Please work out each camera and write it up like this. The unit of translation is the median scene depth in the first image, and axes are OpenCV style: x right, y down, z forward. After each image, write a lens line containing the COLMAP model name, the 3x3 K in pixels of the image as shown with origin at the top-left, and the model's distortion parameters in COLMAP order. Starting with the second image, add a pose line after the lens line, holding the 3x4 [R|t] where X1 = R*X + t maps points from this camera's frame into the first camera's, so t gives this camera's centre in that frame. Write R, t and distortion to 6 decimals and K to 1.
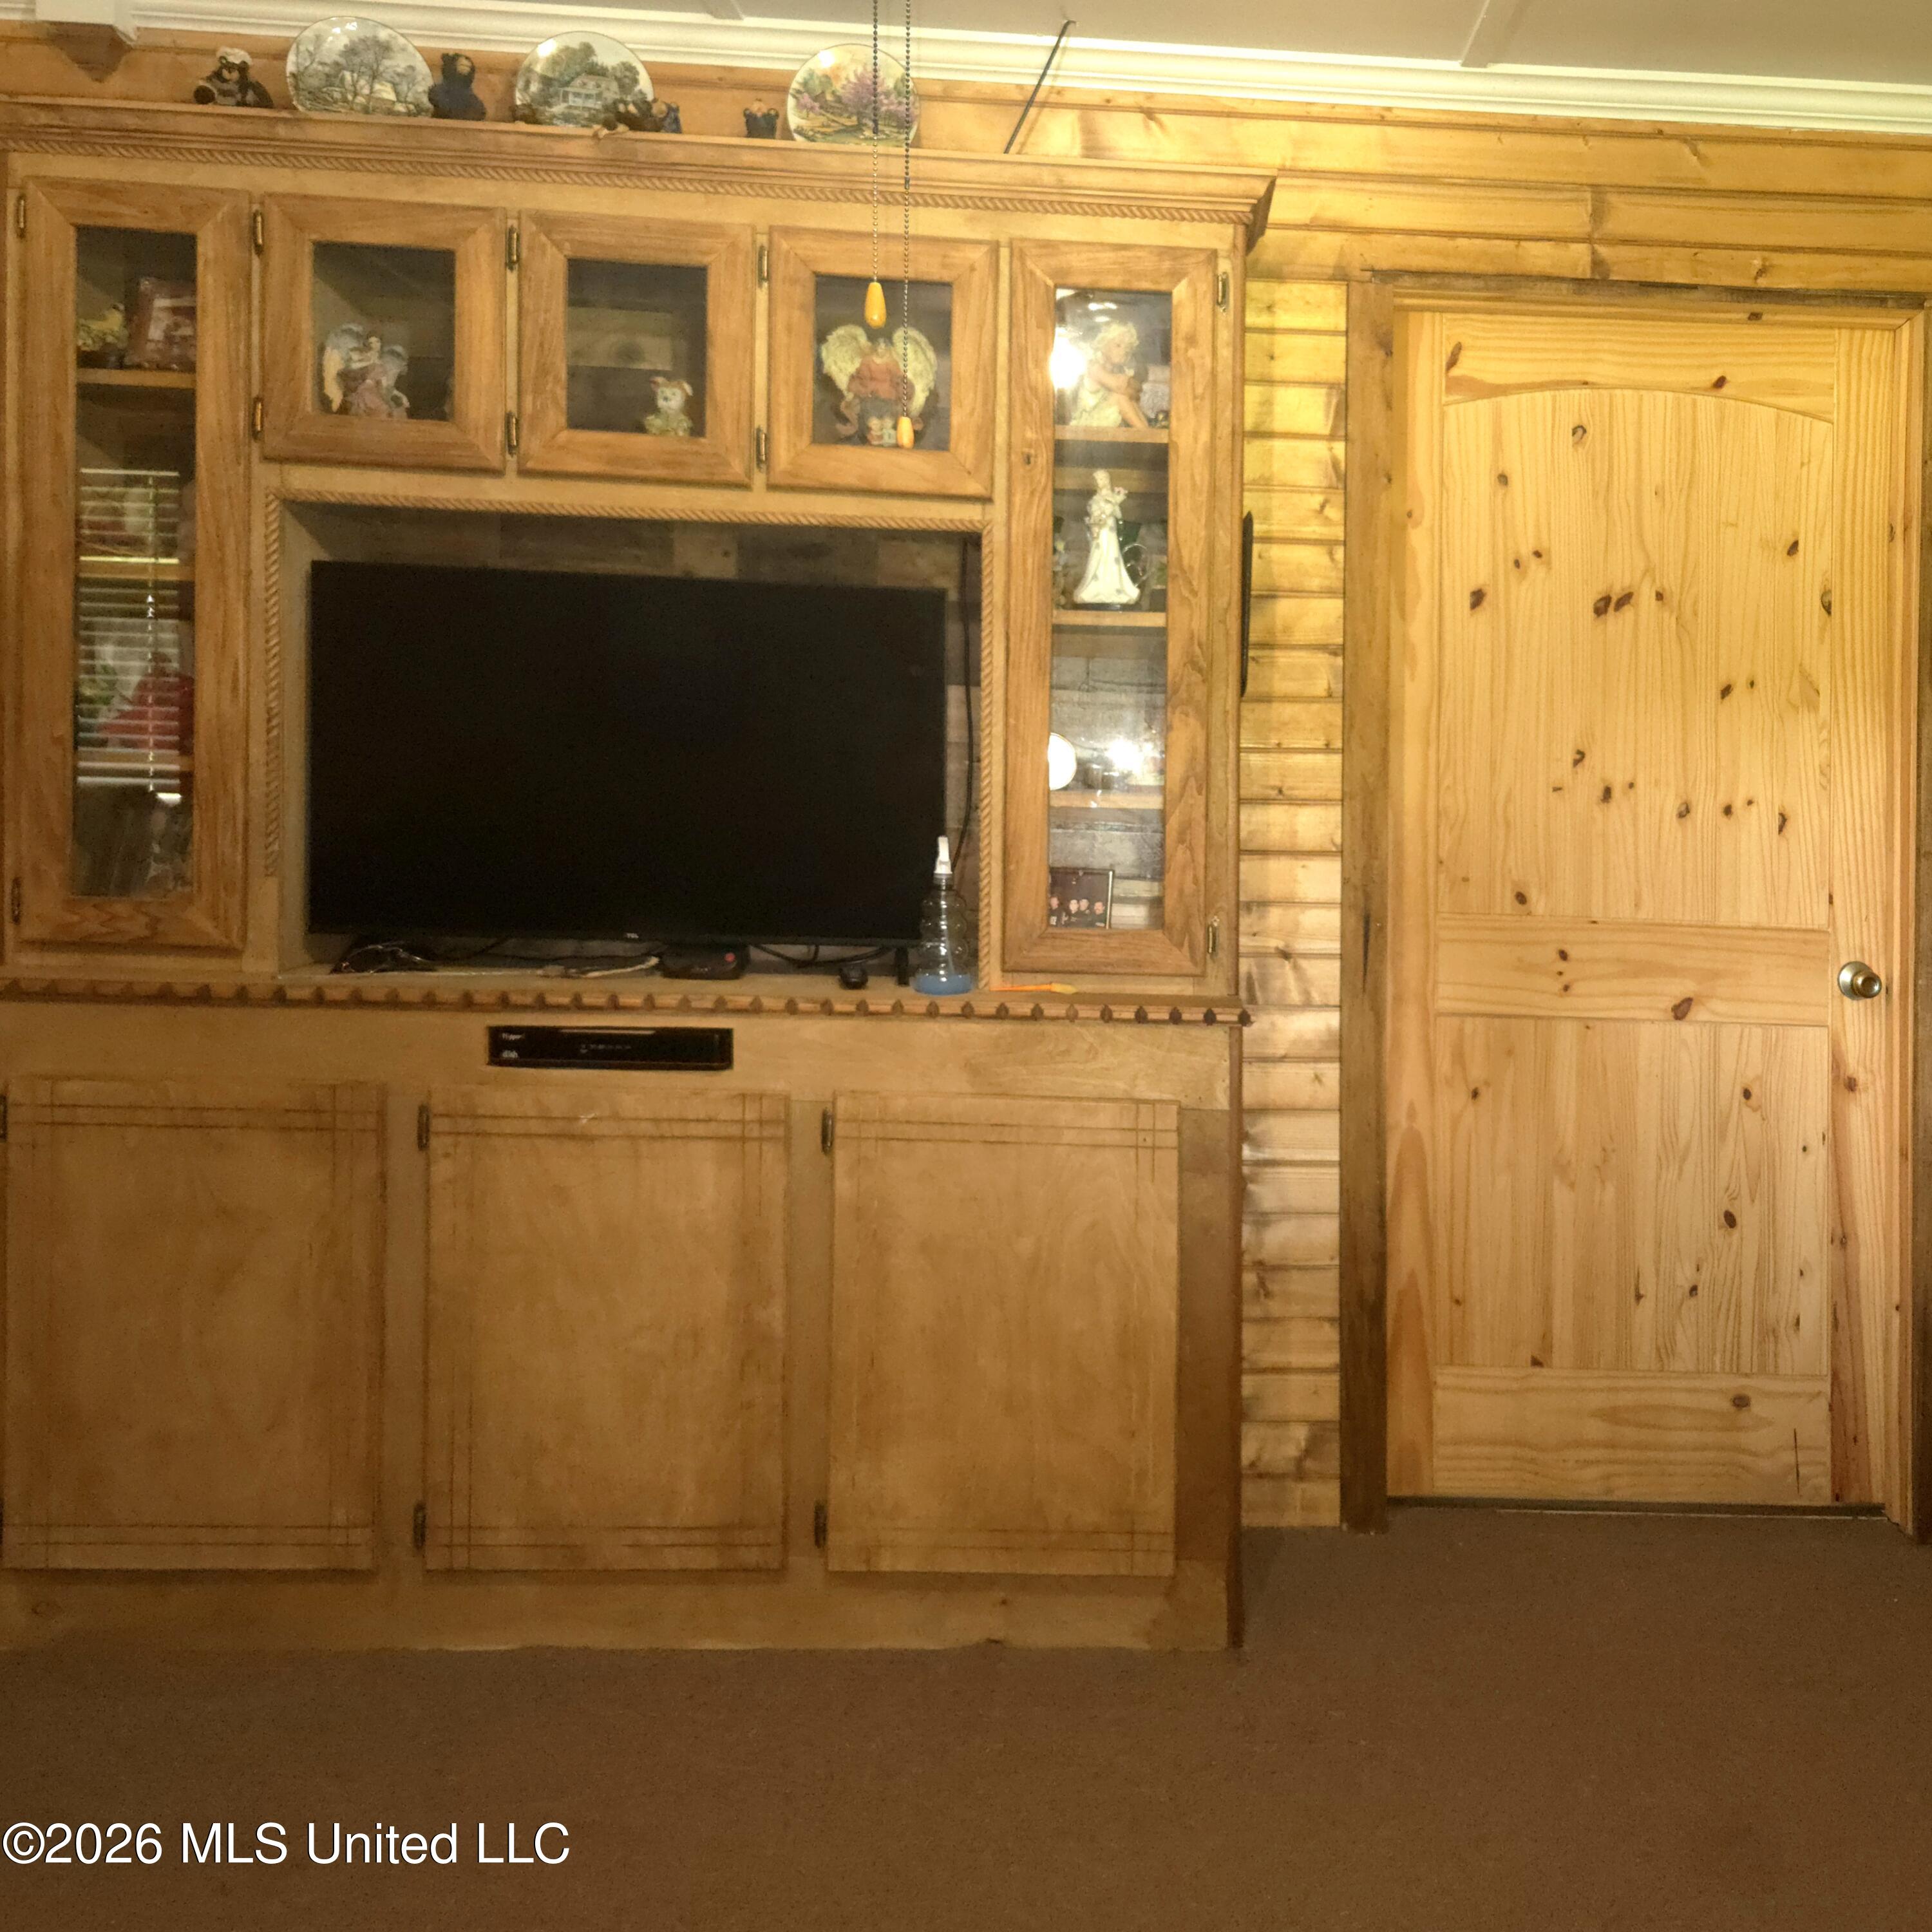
lens RADIAL K [[1871.0, 0, 1278.7], [0, 1871.0, 820.9], [0, 0, 1]] dist [0.056993, -0.048008]
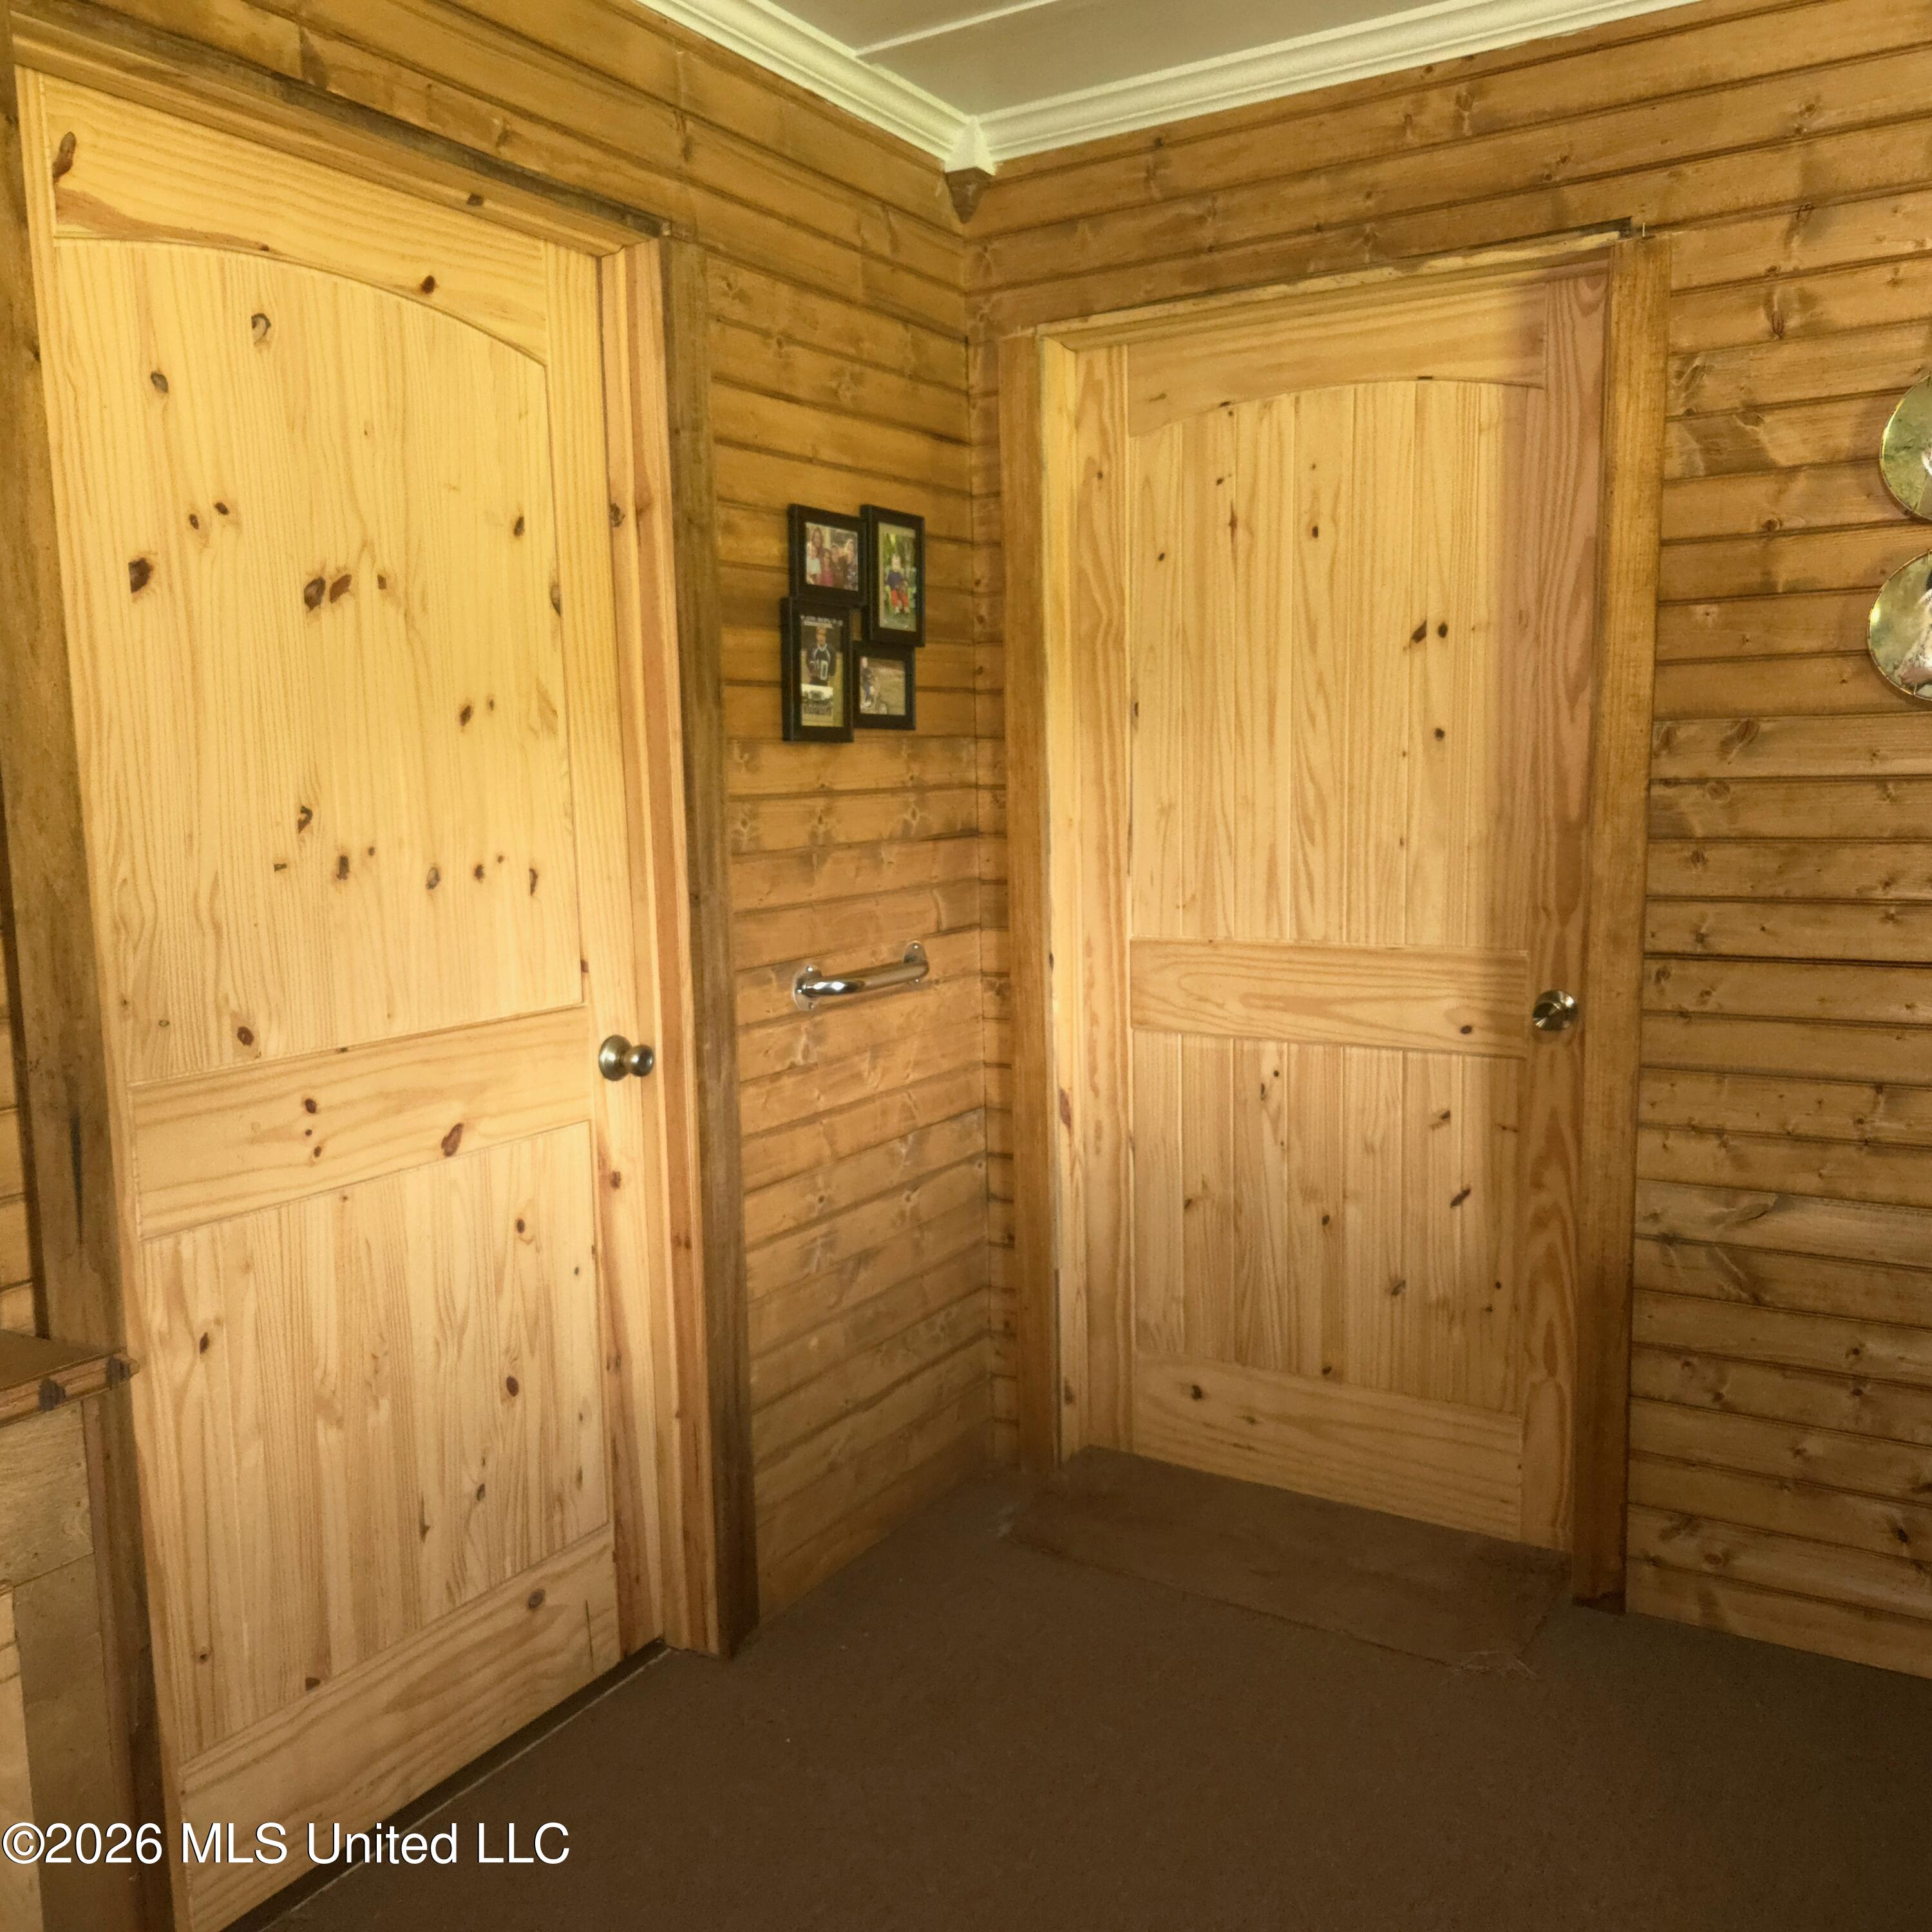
lens RADIAL K [[1702.7, 0, 967.9], [0, 1702.7, 934.3], [0, 0, 1]] dist [0.076212, -0.073969]
pose [[0.555847, -0.135256, 0.820207, -0.224993], [0.072744, 0.990804, 0.114090, -0.045622], [-0.828096, -0.003751, 0.560574, 0.448789]]
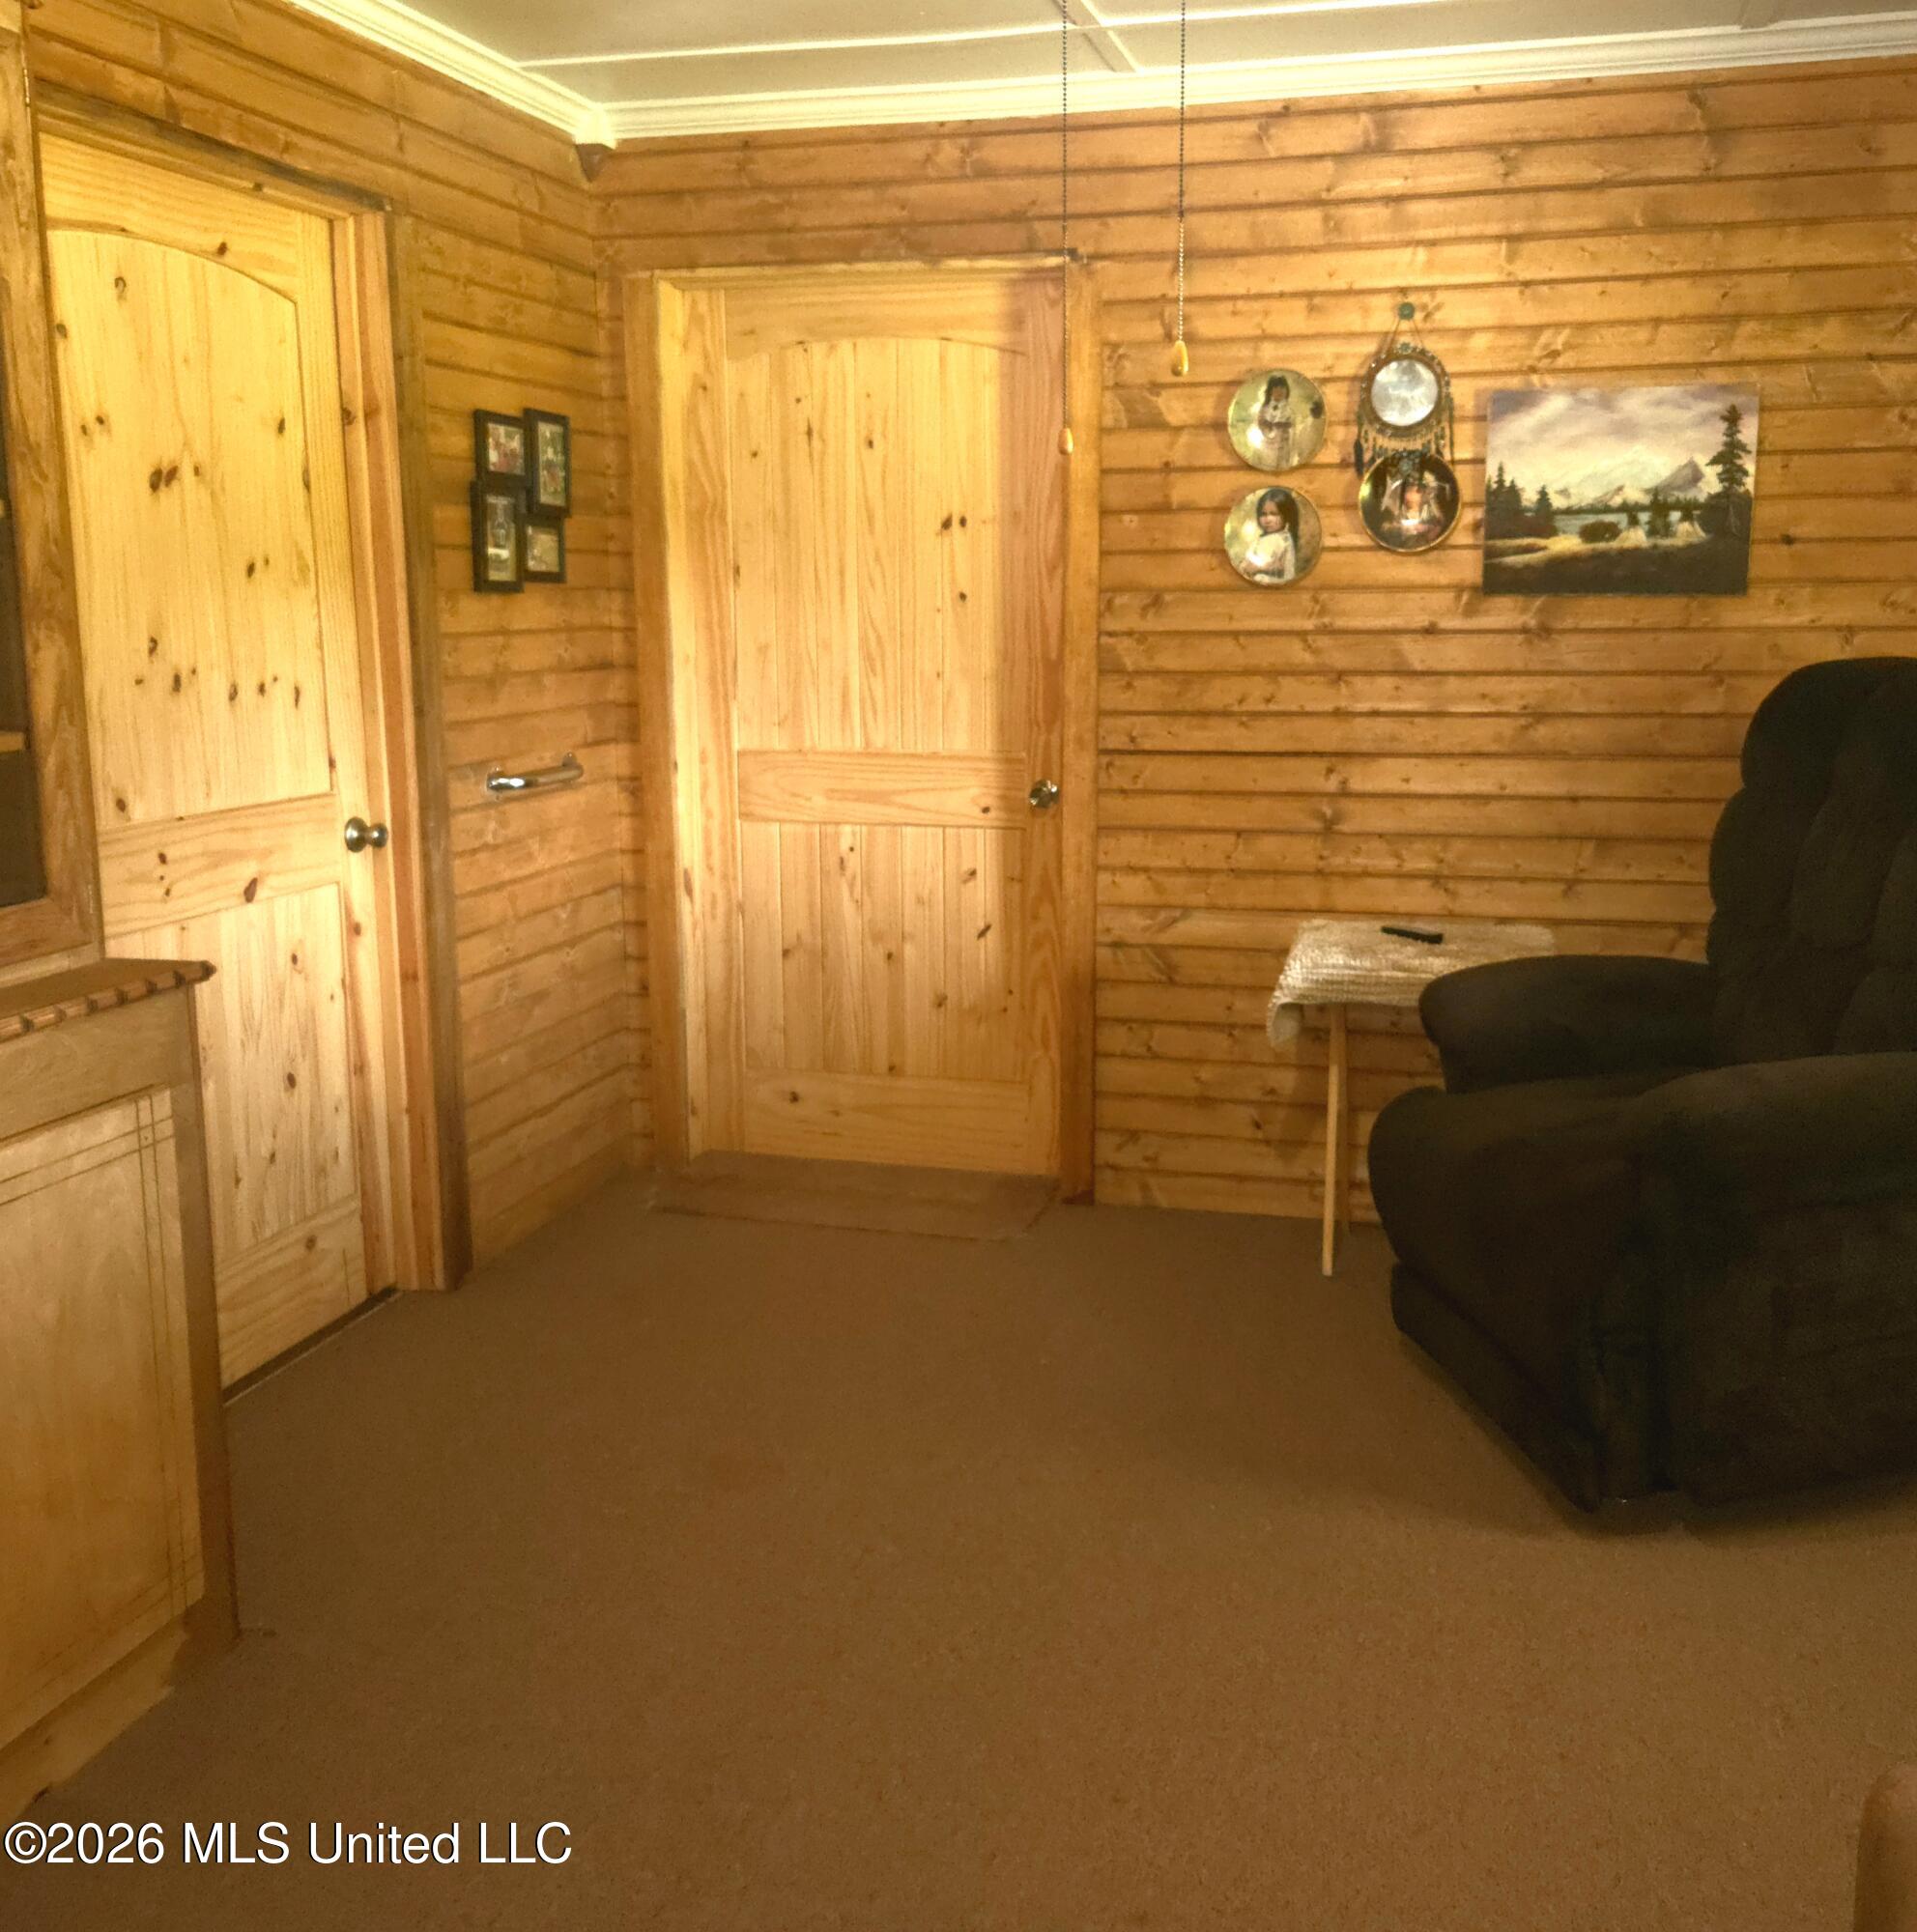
lens RADIAL K [[1871.2, 0, 1088.2], [0, 1871.2, 895.7], [0, 0, 1]] dist [0.056993, -0.048008]
pose [[0.259942, -0.193112, 0.946117, -0.632982], [0.048004, 0.981171, 0.187078, -0.065650], [-0.964430, -0.003212, 0.264318, 0.303209]]
